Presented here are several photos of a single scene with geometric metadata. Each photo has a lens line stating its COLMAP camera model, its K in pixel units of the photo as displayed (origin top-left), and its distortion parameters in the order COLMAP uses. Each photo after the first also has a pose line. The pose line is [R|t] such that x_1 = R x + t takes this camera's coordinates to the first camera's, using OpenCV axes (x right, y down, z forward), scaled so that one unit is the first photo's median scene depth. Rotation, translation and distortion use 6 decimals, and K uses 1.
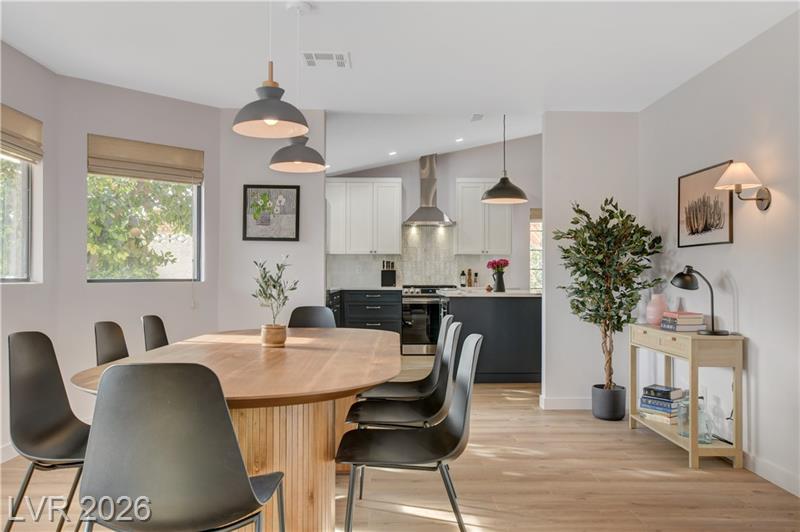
lens RADIAL K [[651.3, 0, 402.4], [0, 651.3, 271.5], [0, 0, 1]] dist [0.004991, 0.010776]
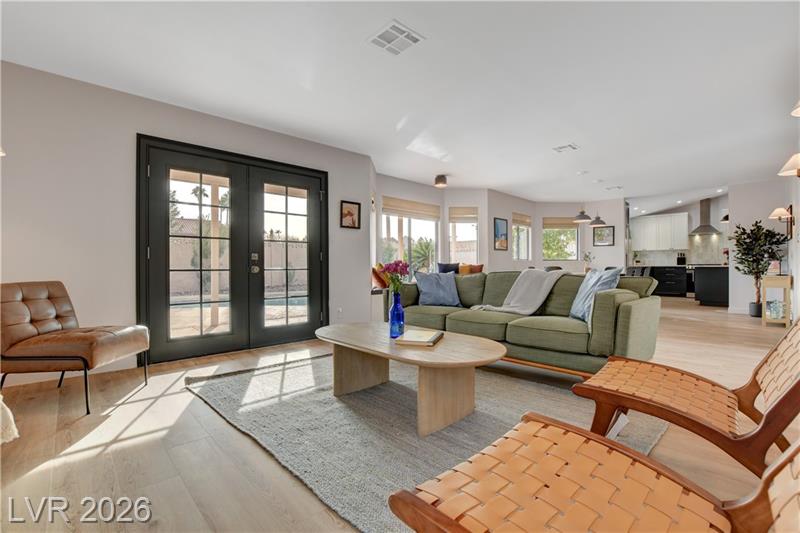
lens RADIAL K [[350.7, 0, 404.3], [0, 350.7, 268.8], [0, 0, 1]] dist [-0.041039, 0.000324]
pose [[0.674737, -0.000179, -0.738058, 0.320338], [0.007316, 0.999952, 0.006446, 0.036399], [0.738022, -0.009749, 0.674706, -0.656850]]
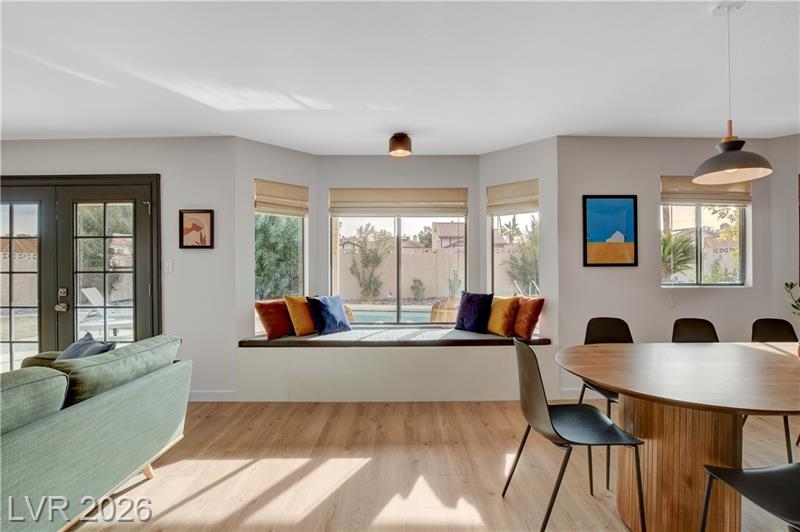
lens RADIAL K [[375.5, 0, 401.2], [0, 375.5, 264.8], [0, 0, 1]] dist [-0.027706, 0.000611]
pose [[-0.018525, -0.006828, -0.999805, 0.216879], [0.006265, 0.999956, -0.006945, -0.024435], [0.999809, -0.006392, -0.018481, 0.178170]]
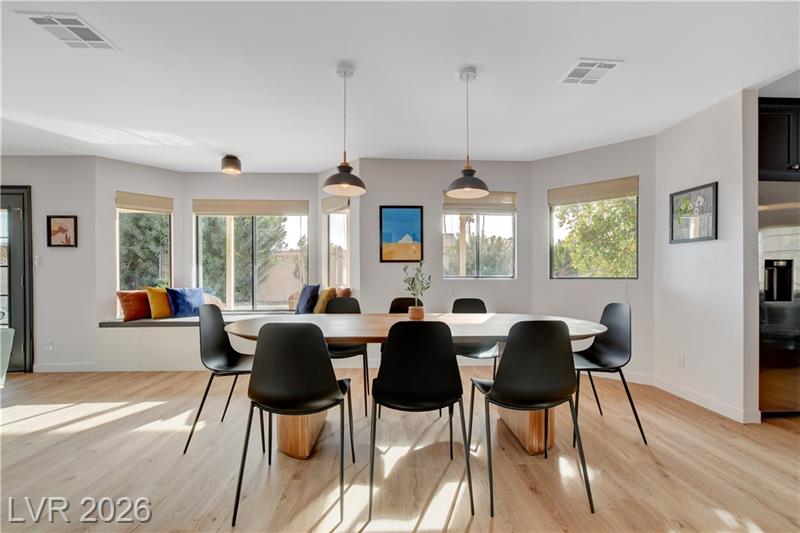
lens RADIAL K [[352.3, 0, 408.4], [0, 352.3, 274.8], [0, 0, 1]] dist [-0.019007, 0.004423]
pose [[0.030645, -0.003465, -0.999524, 0.333575], [0.006151, 0.999976, -0.003278, 0.005364], [0.999511, -0.006048, 0.030665, 0.511352]]
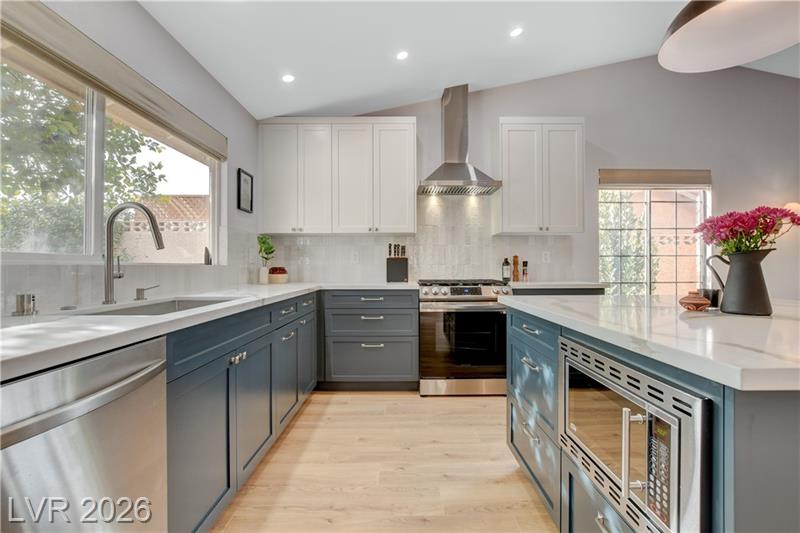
lens RADIAL K [[352.3, 0, 401.4], [0, 352.3, 263.8], [0, 0, 1]] dist [-0.019007, 0.004423]
pose [[0.999756, -0.004020, -0.021734, -0.015693], [0.003998, 0.999991, -0.001030, 0.008125], [0.021738, 0.000943, 0.999763, 1.102611]]
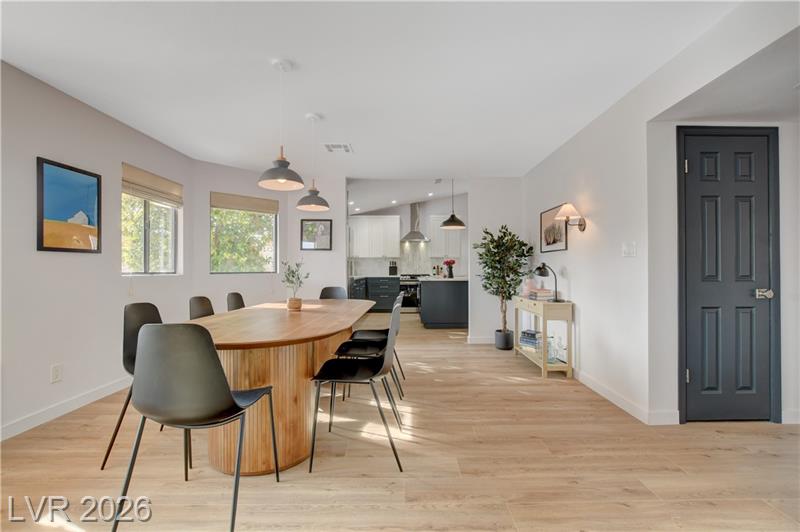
lens RADIAL K [[352.3, 0, 410.9], [0, 352.3, 266.5], [0, 0, 1]] dist [-0.019007, 0.004423]
pose [[0.999938, -0.005718, -0.009555, 0.065952], [0.005705, 0.999983, -0.001336, 0.000157], [0.009562, 0.001281, 0.999953, 0.033061]]
